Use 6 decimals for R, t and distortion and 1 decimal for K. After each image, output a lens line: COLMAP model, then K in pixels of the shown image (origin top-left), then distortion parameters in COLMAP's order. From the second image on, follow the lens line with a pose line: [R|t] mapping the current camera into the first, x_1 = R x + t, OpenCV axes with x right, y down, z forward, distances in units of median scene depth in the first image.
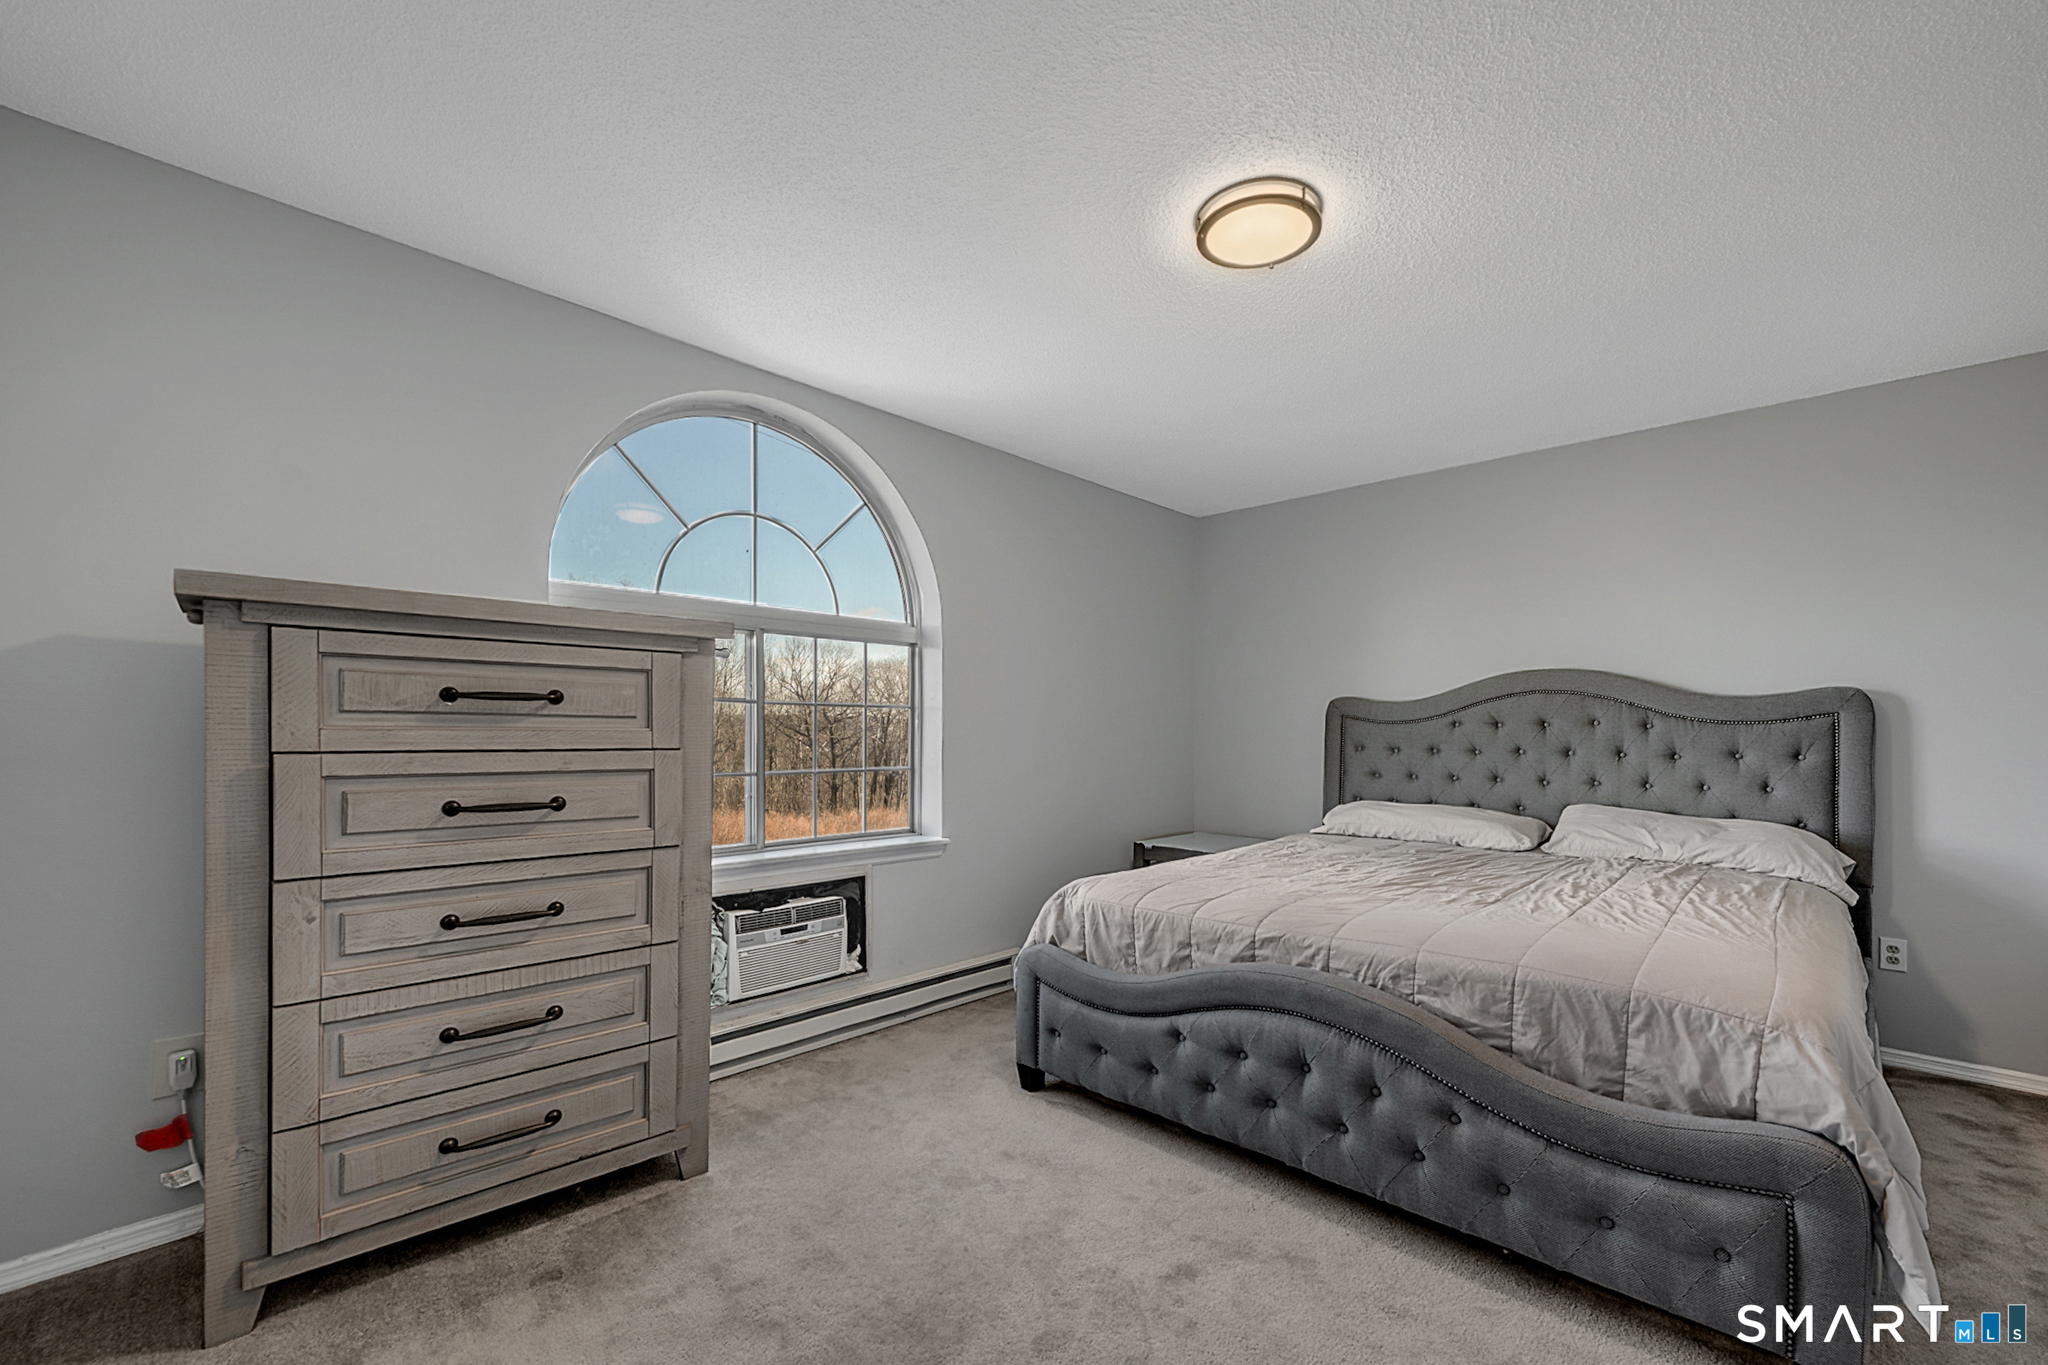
lens RADIAL K [[834.3, 0, 1026.7], [0, 834.3, 732.1], [0, 0, 1]] dist [-0.015056, -0.000132]
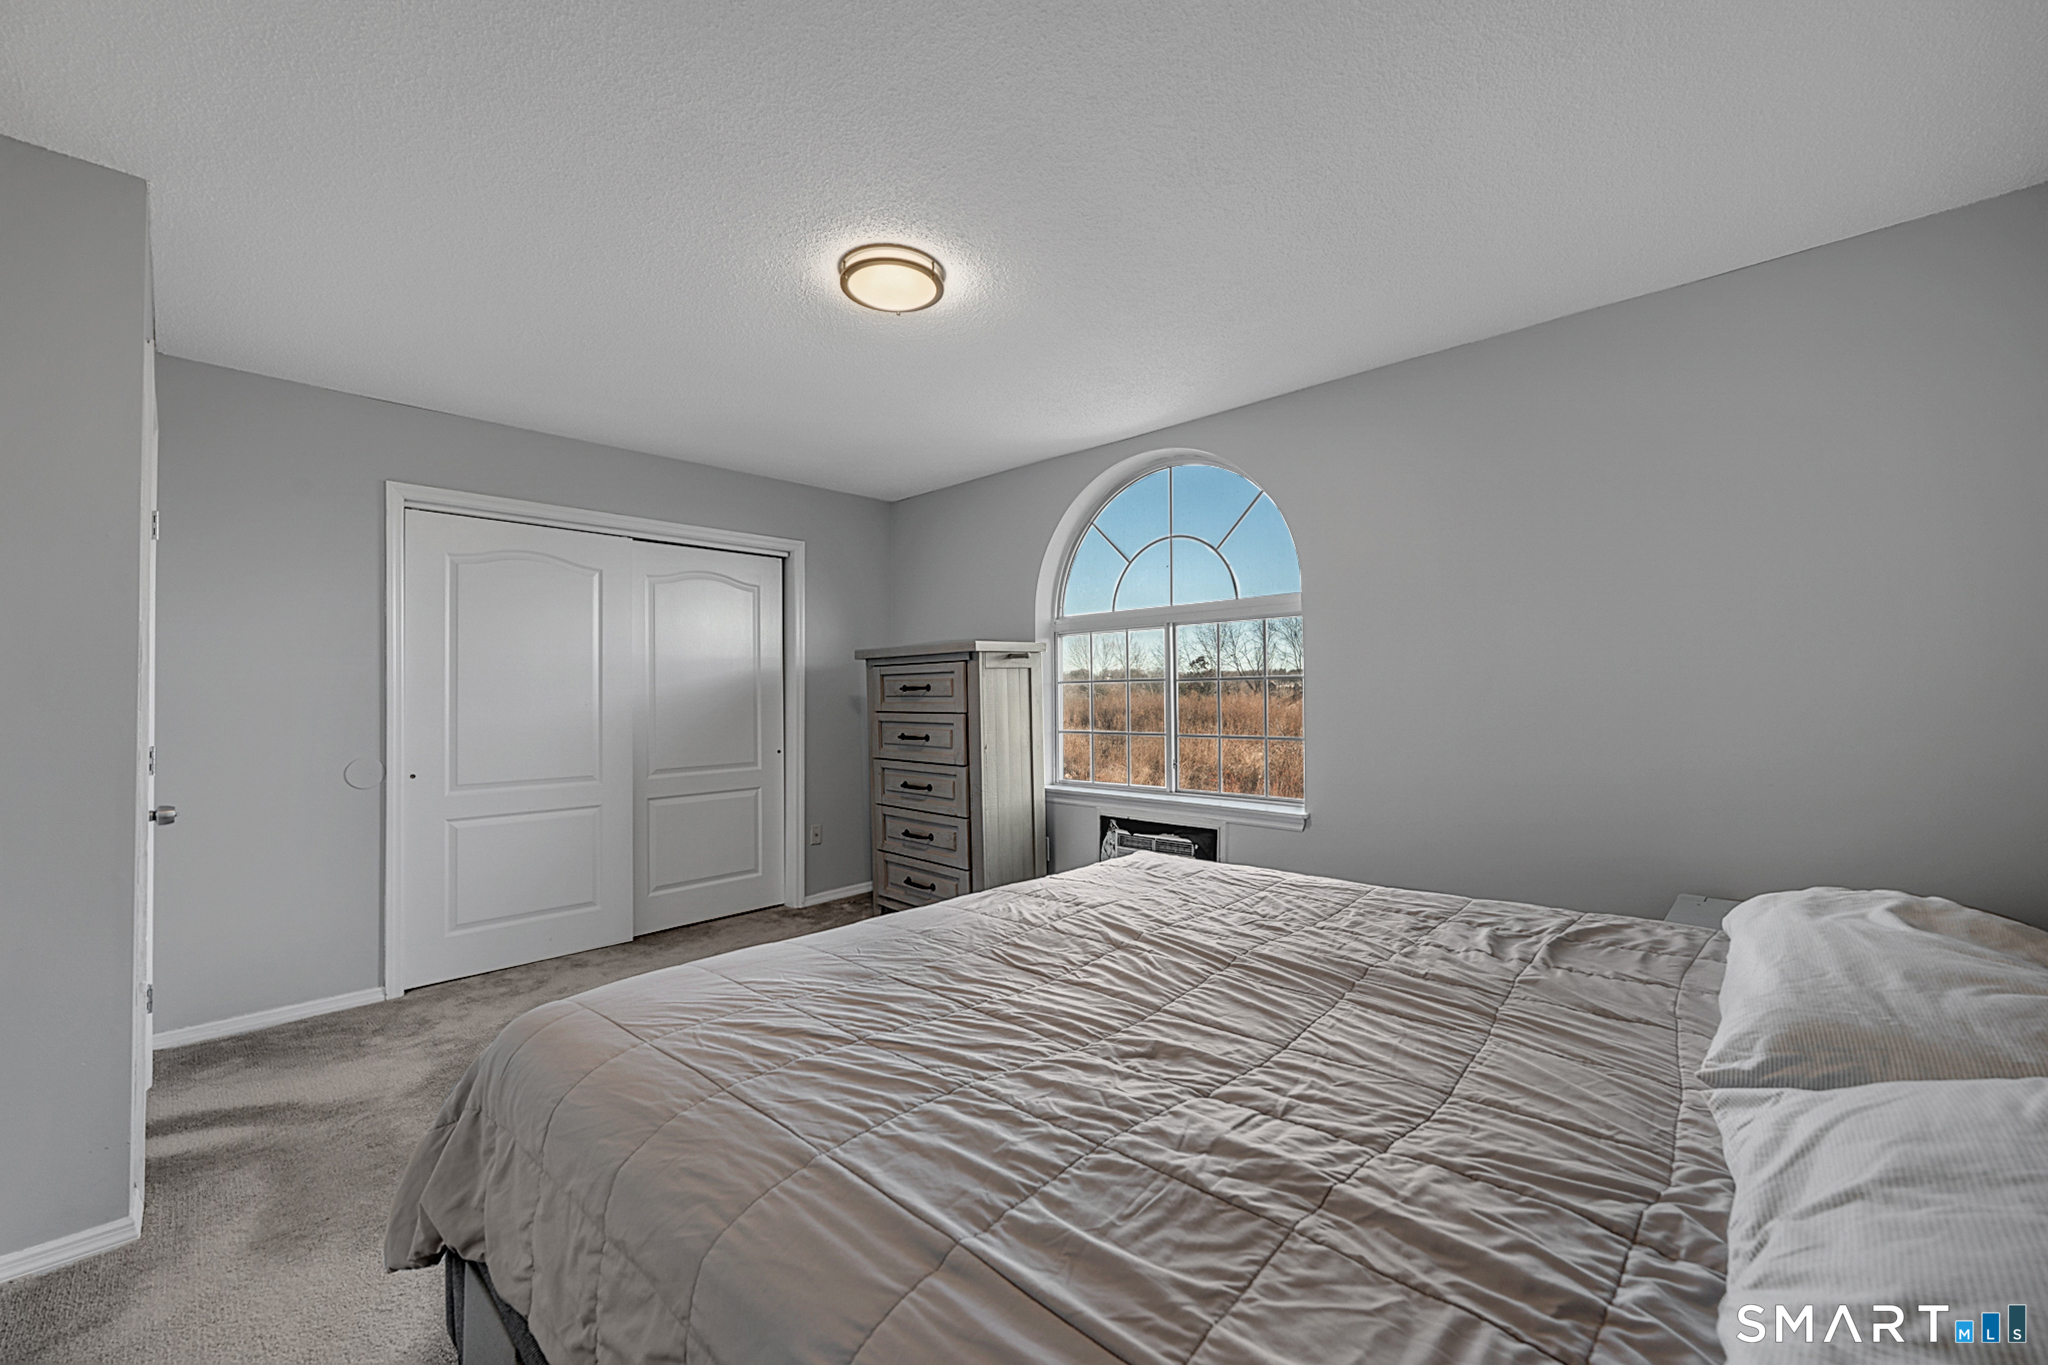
lens RADIAL K [[826.2, 0, 1027.7], [0, 826.2, 688.3], [0, 0, 1]] dist [-0.000774, -0.000111]
pose [[0.013668, -0.010298, -0.999854, 0.732916], [0.010239, 0.999896, -0.010158, -0.007794], [0.999854, -0.010098, 0.013772, 0.580527]]
